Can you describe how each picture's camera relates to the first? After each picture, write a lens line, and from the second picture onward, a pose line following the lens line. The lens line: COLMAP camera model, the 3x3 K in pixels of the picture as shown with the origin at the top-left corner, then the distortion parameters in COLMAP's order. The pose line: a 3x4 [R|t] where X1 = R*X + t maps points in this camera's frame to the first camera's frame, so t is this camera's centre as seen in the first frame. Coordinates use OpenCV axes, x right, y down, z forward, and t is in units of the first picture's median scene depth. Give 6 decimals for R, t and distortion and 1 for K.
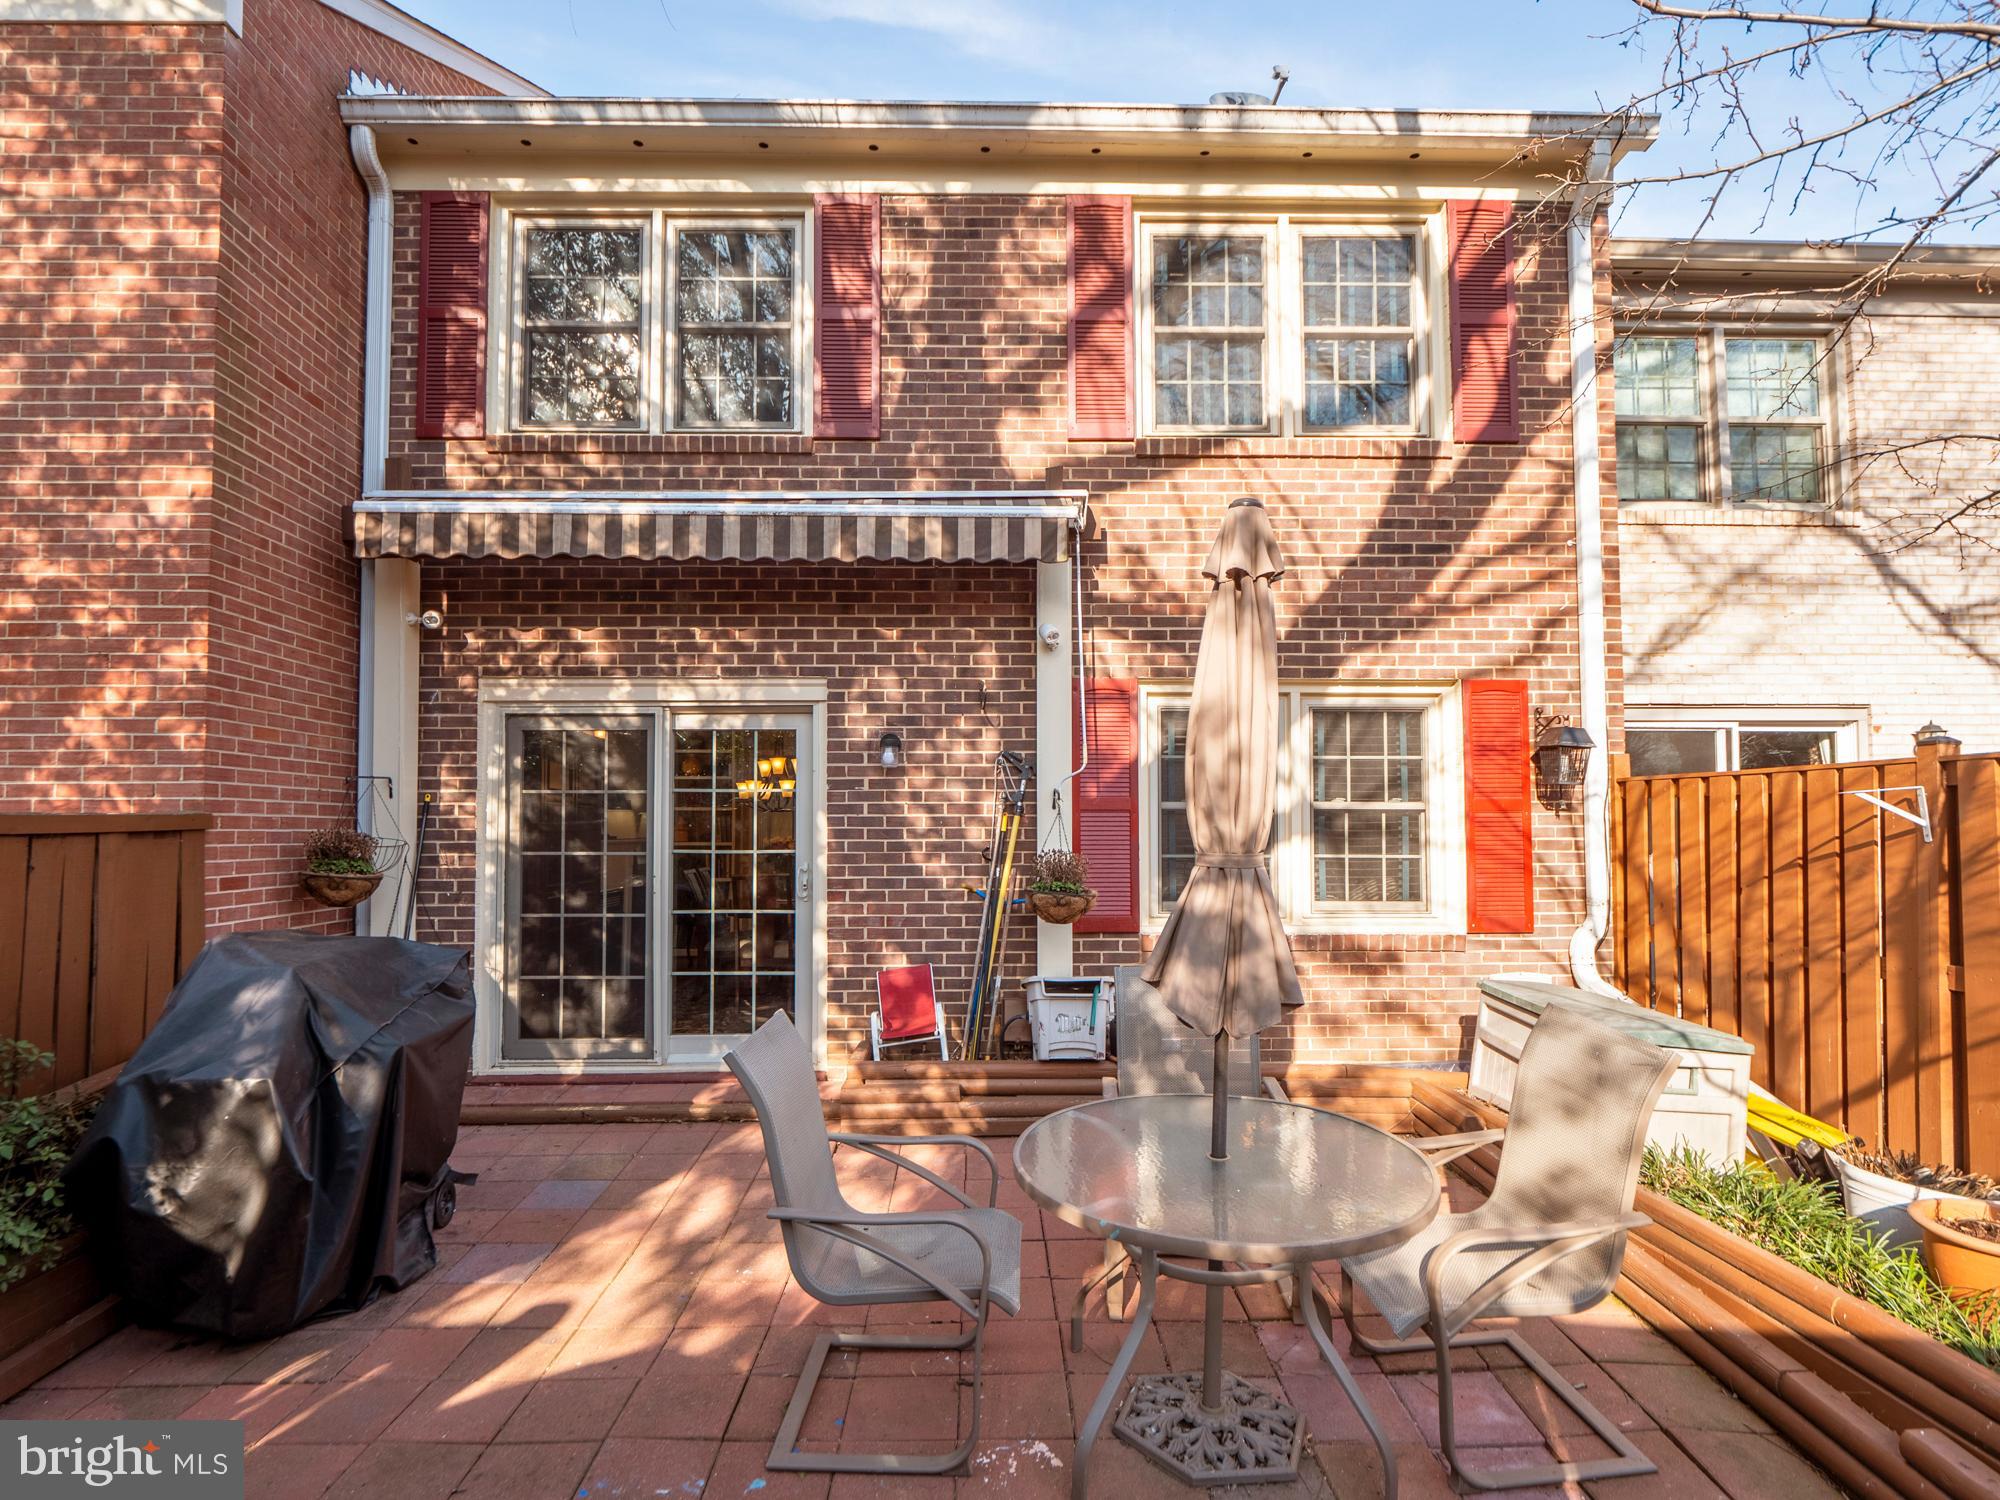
lens RADIAL K [[1058.8, 0, 1000.0], [0, 1058.8, 750.0], [0, 0, 1]] dist [-0.007732, -0.002104]
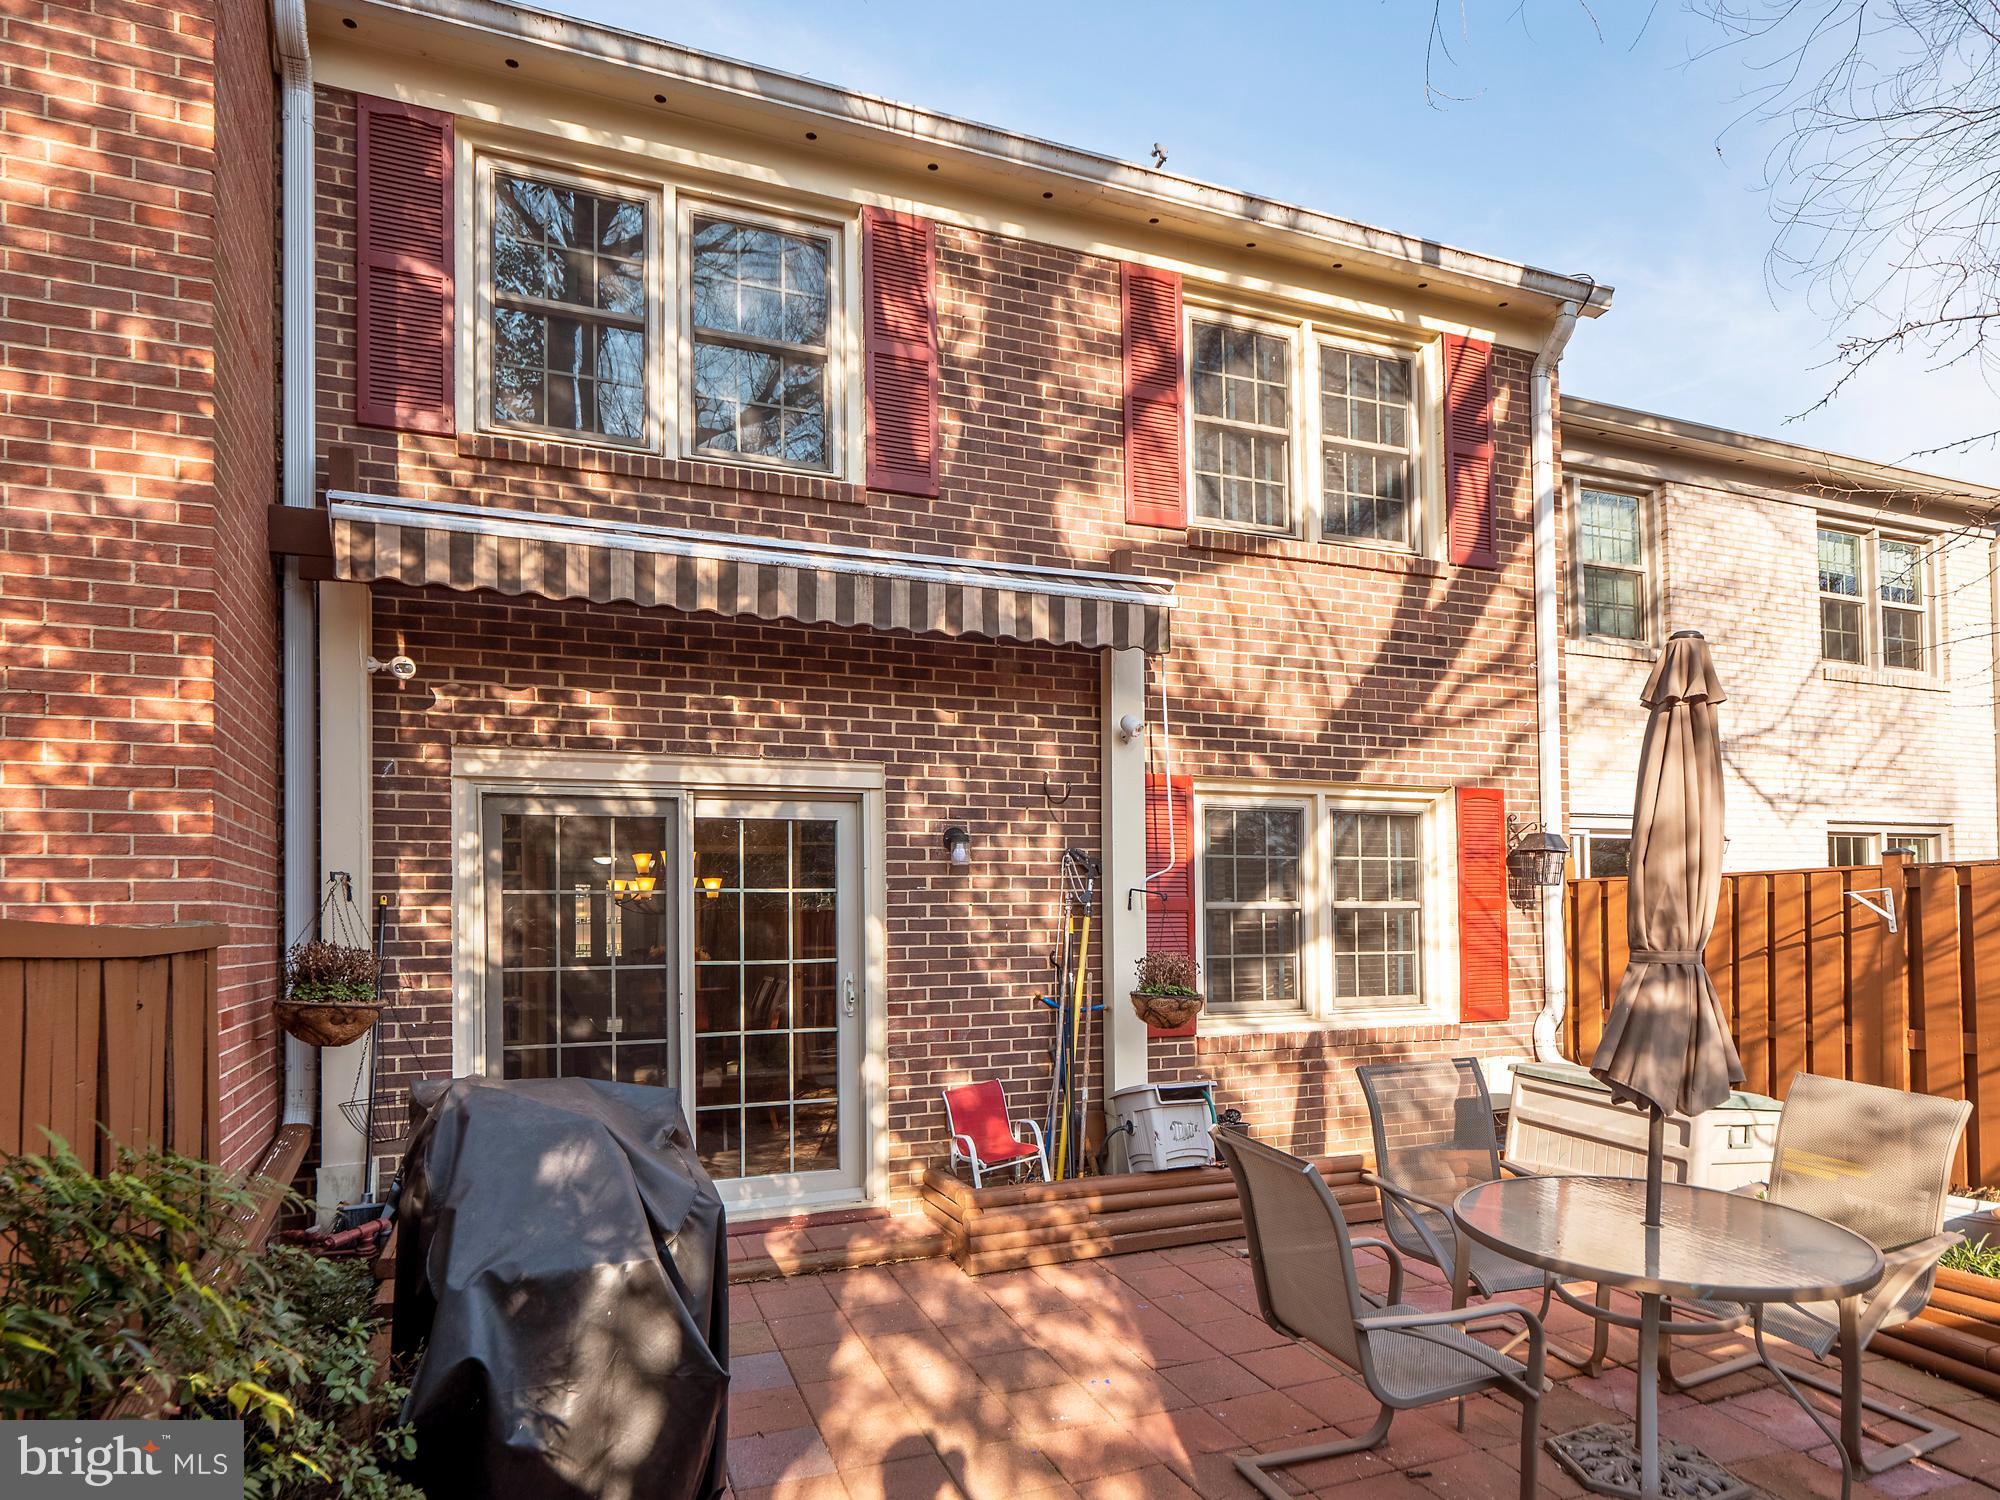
lens RADIAL K [[1173.4, 0, 1005.6], [0, 1173.4, 859.3], [0, 0, 1]] dist [-0.000413, -0.001420]
pose [[0.935602, 0.009249, 0.352935, -0.408214], [-0.014273, 0.999830, 0.011635, -0.000708], [-0.352767, -0.015924, 0.935576, 0.046524]]
